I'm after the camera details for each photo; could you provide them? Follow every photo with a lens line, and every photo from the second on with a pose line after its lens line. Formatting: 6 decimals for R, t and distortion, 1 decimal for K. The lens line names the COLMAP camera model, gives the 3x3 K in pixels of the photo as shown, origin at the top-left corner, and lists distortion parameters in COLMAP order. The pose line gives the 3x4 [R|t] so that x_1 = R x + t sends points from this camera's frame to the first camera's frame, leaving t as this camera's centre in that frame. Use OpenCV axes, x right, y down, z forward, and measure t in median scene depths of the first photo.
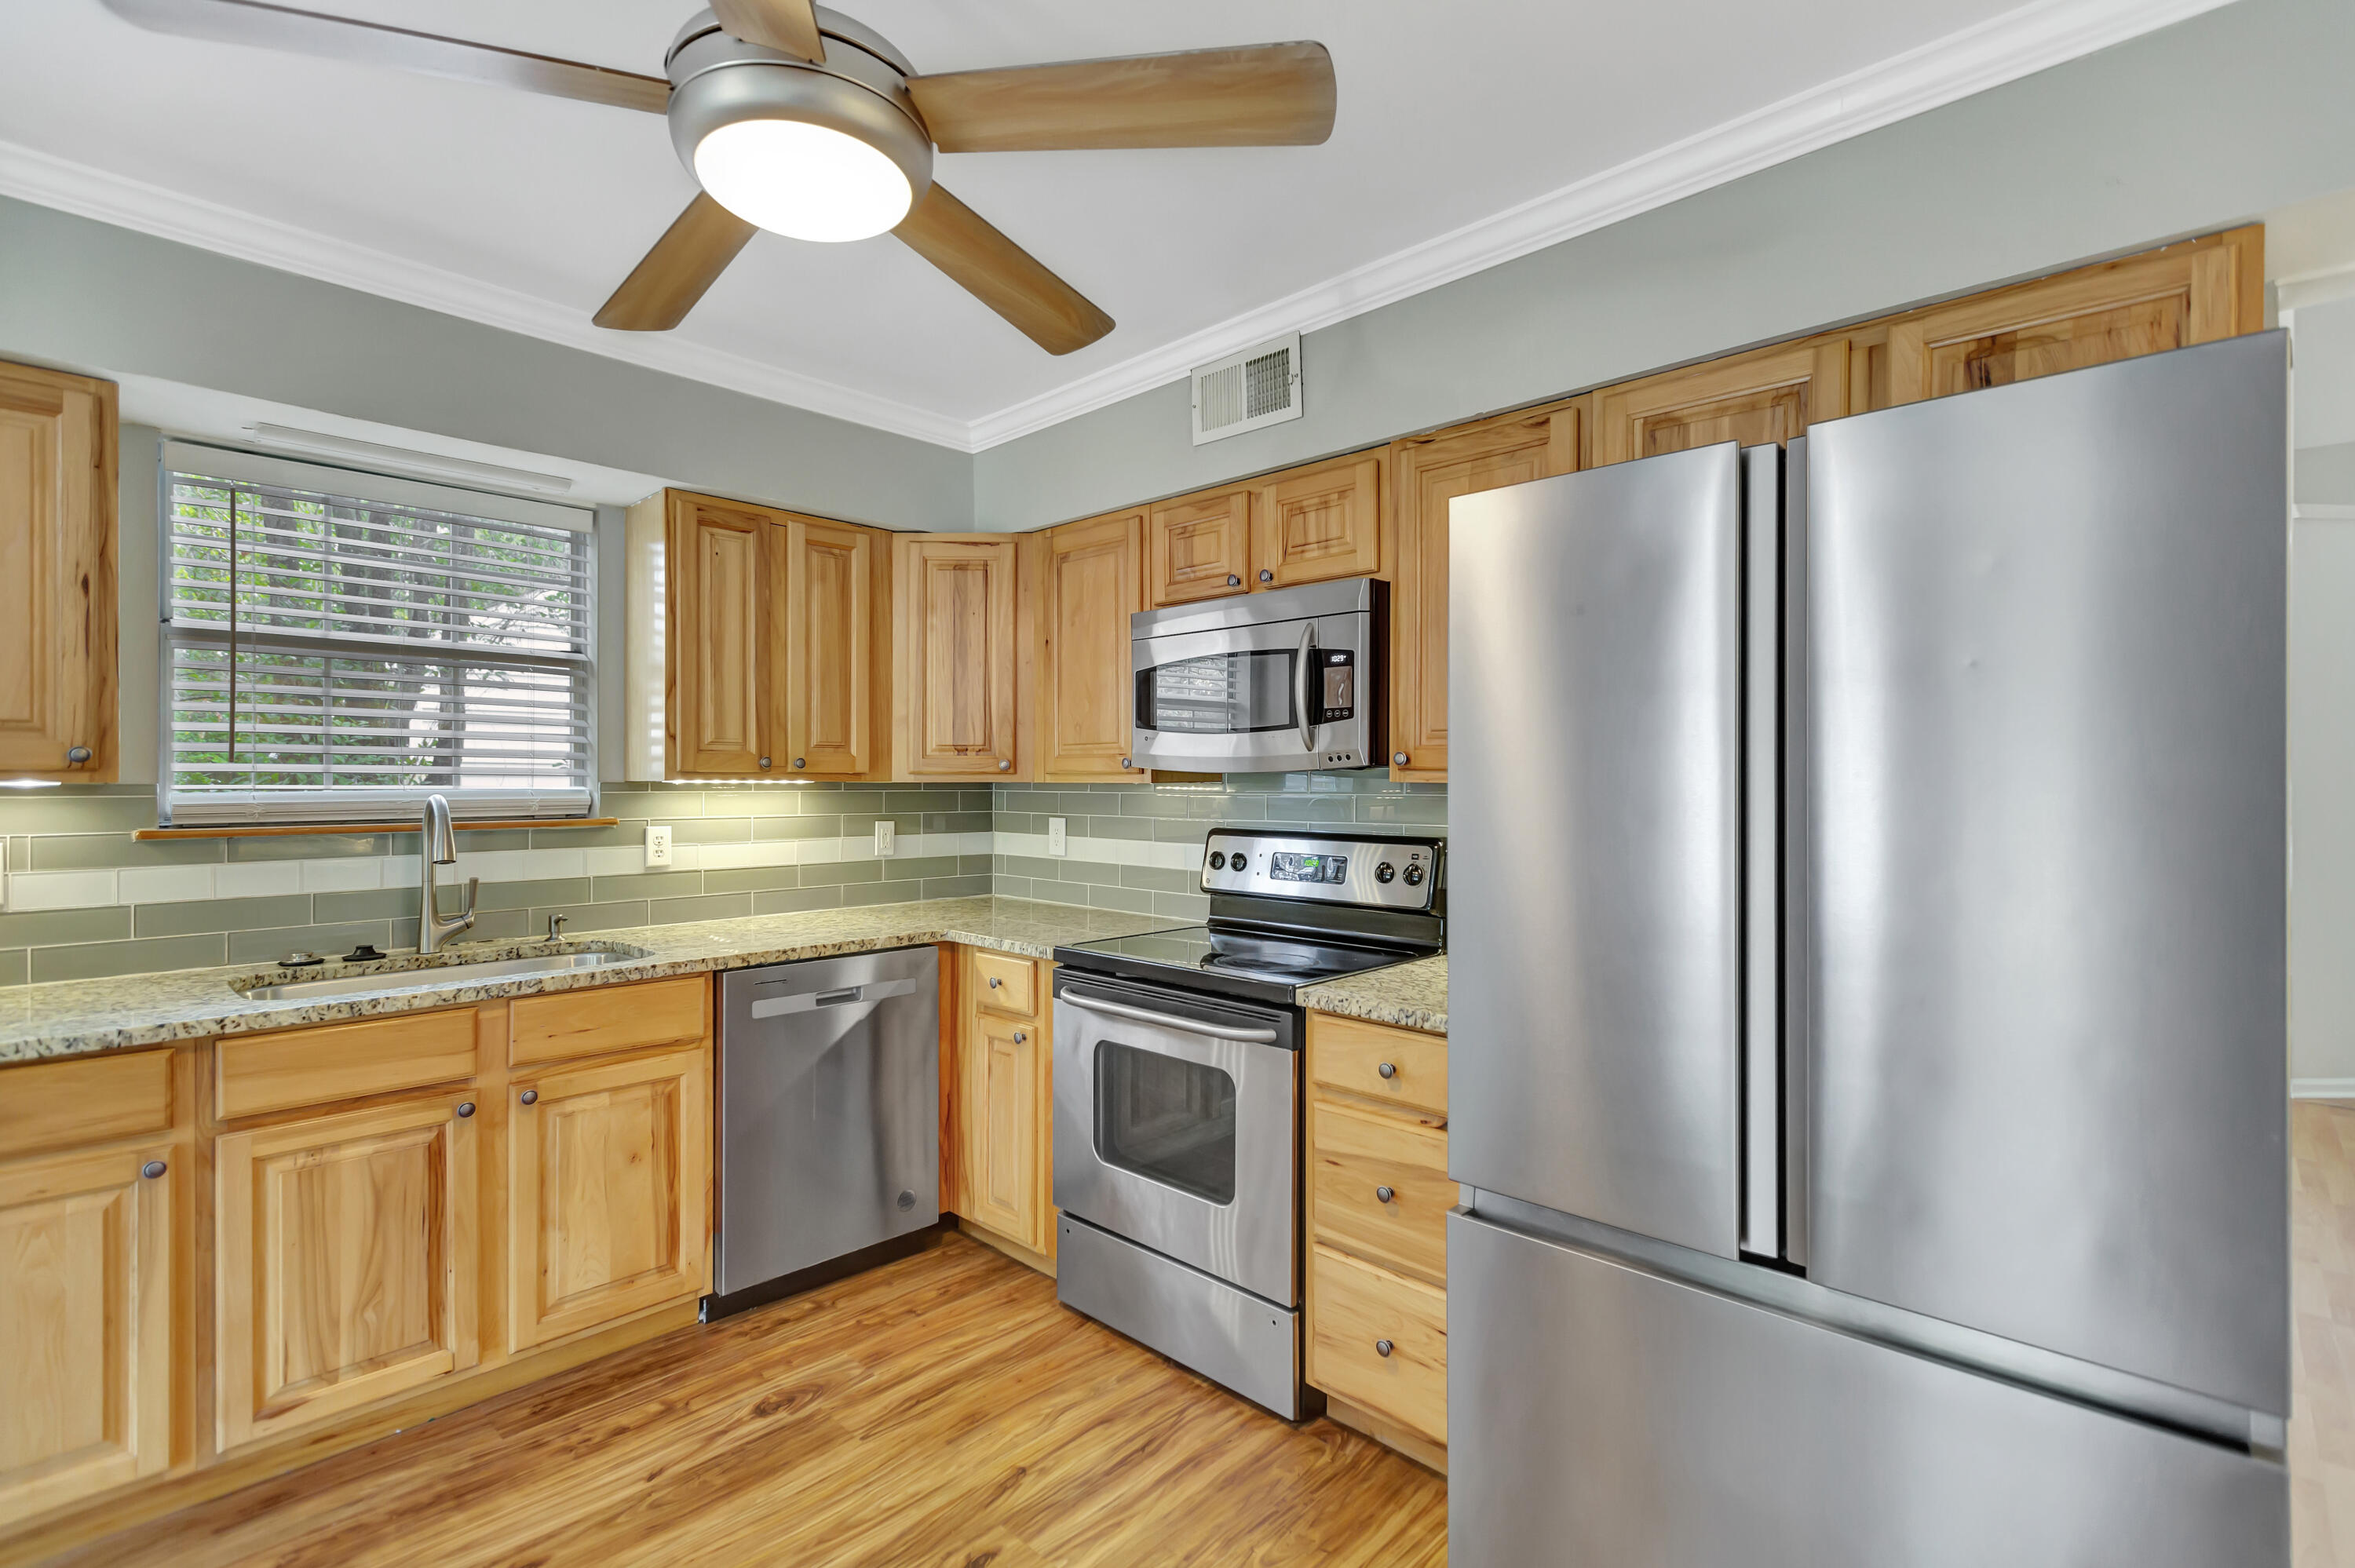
lens RADIAL K [[1061.4, 0, 1184.5], [0, 1061.4, 780.7], [0, 0, 1]] dist [-0.003166, -0.000927]
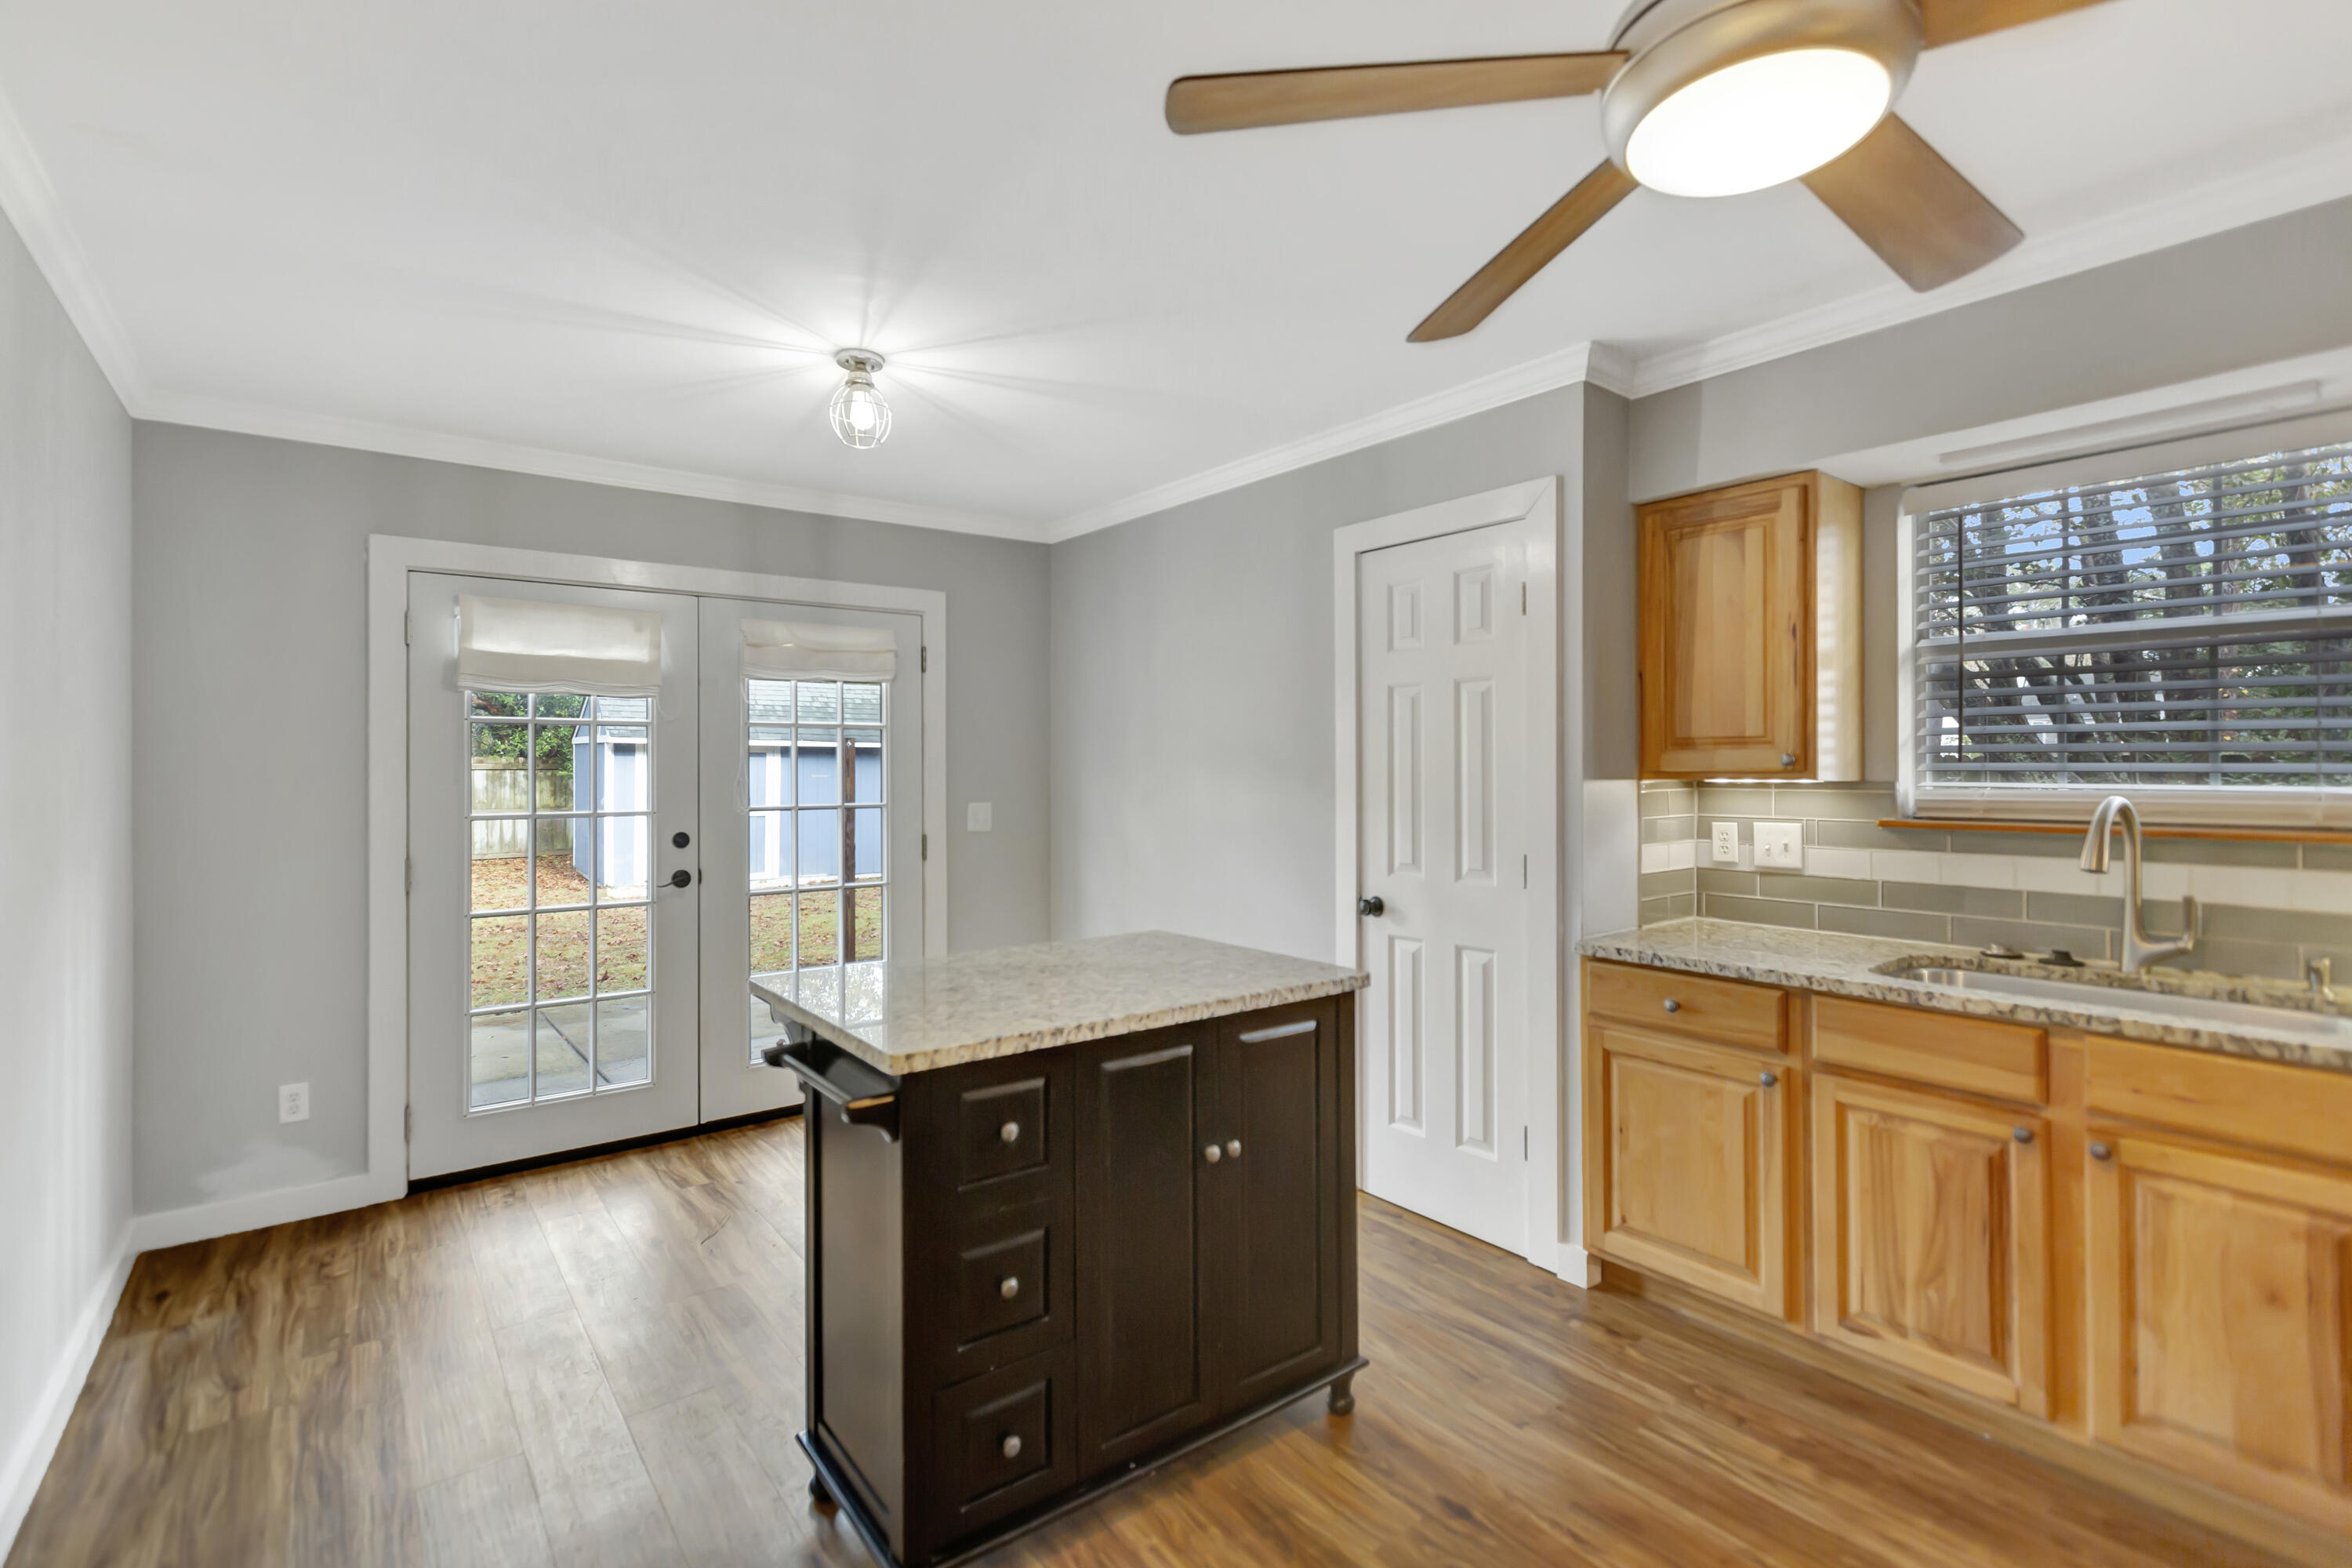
lens RADIAL K [[1060.2, 0, 1181.8], [0, 1060.2, 770.7], [0, 0, 1]] dist [-0.003166, -0.000927]
pose [[-0.150685, 0.004490, -0.988572, 0.361589], [0.001474, 0.999990, 0.004317, -0.016920], [0.988581, -0.000806, -0.150690, 0.413519]]
